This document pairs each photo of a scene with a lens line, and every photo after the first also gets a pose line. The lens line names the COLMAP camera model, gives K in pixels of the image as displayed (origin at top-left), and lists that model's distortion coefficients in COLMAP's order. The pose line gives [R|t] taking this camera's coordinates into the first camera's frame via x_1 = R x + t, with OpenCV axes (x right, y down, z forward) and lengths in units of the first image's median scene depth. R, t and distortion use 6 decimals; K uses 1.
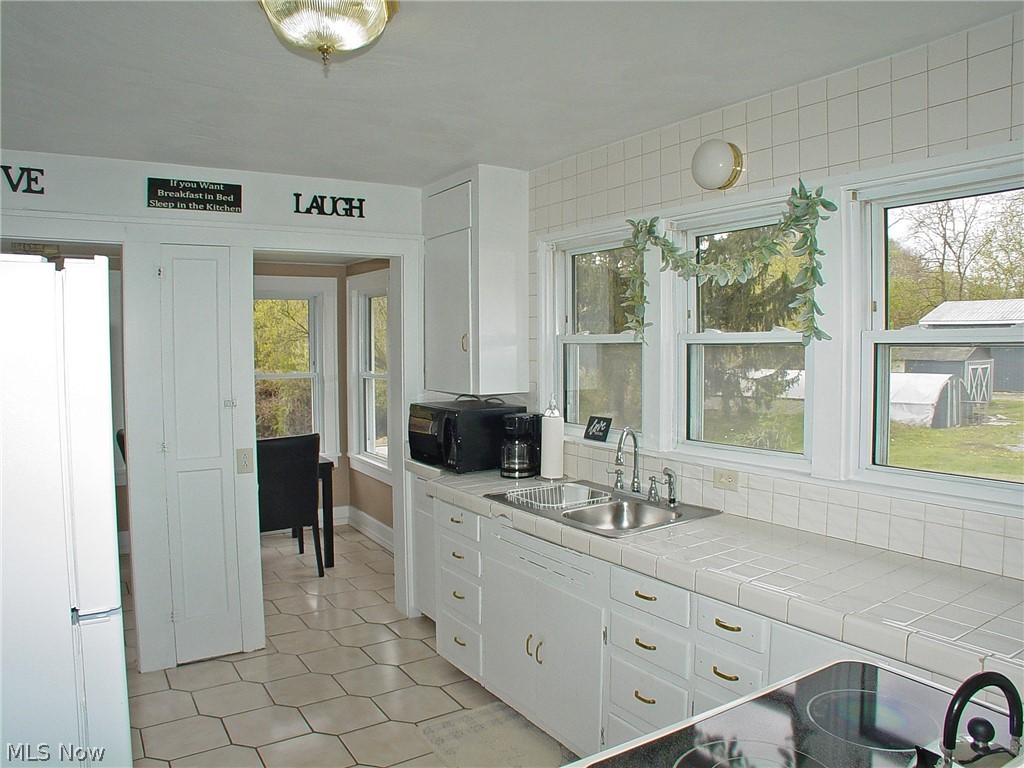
lens RADIAL K [[750.5, 0, 499.7], [0, 750.5, 382.7], [0, 0, 1]] dist [-0.000125, 0.000418]
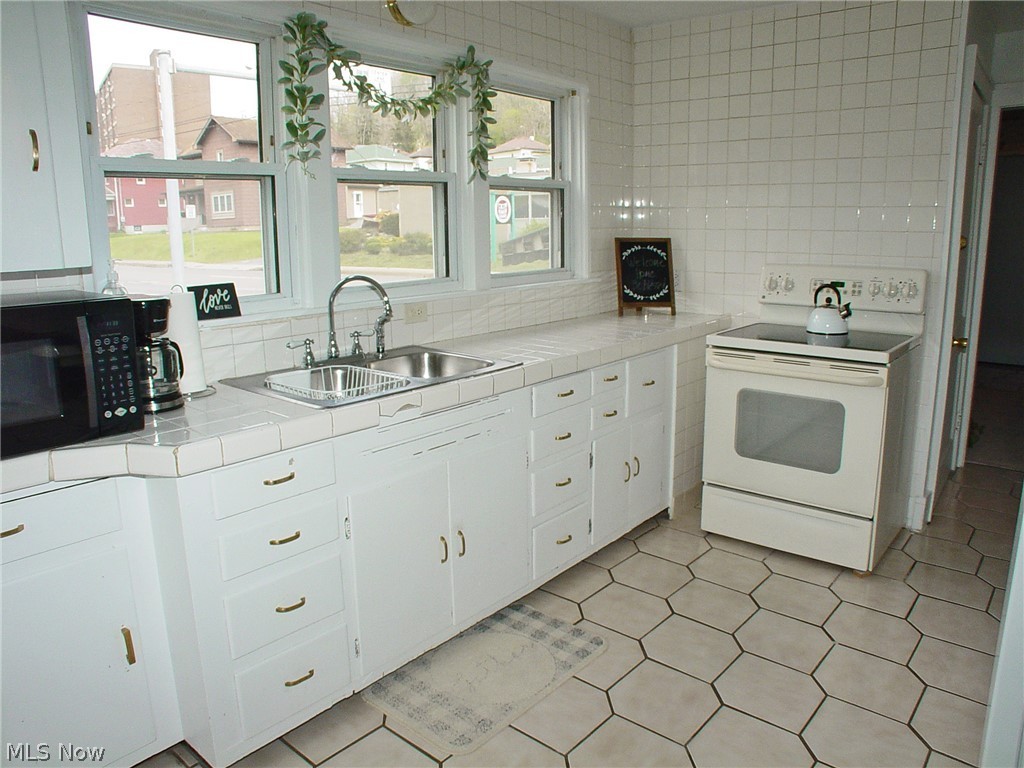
lens RADIAL K [[750.5, 0, 499.7], [0, 750.5, 382.7], [0, 0, 1]] dist [-0.000125, 0.000418]
pose [[-0.262593, -0.184253, 0.947151, -0.631876], [0.090647, 0.972547, 0.214325, 0.012533], [-0.960639, 0.142137, -0.238682, 1.007000]]
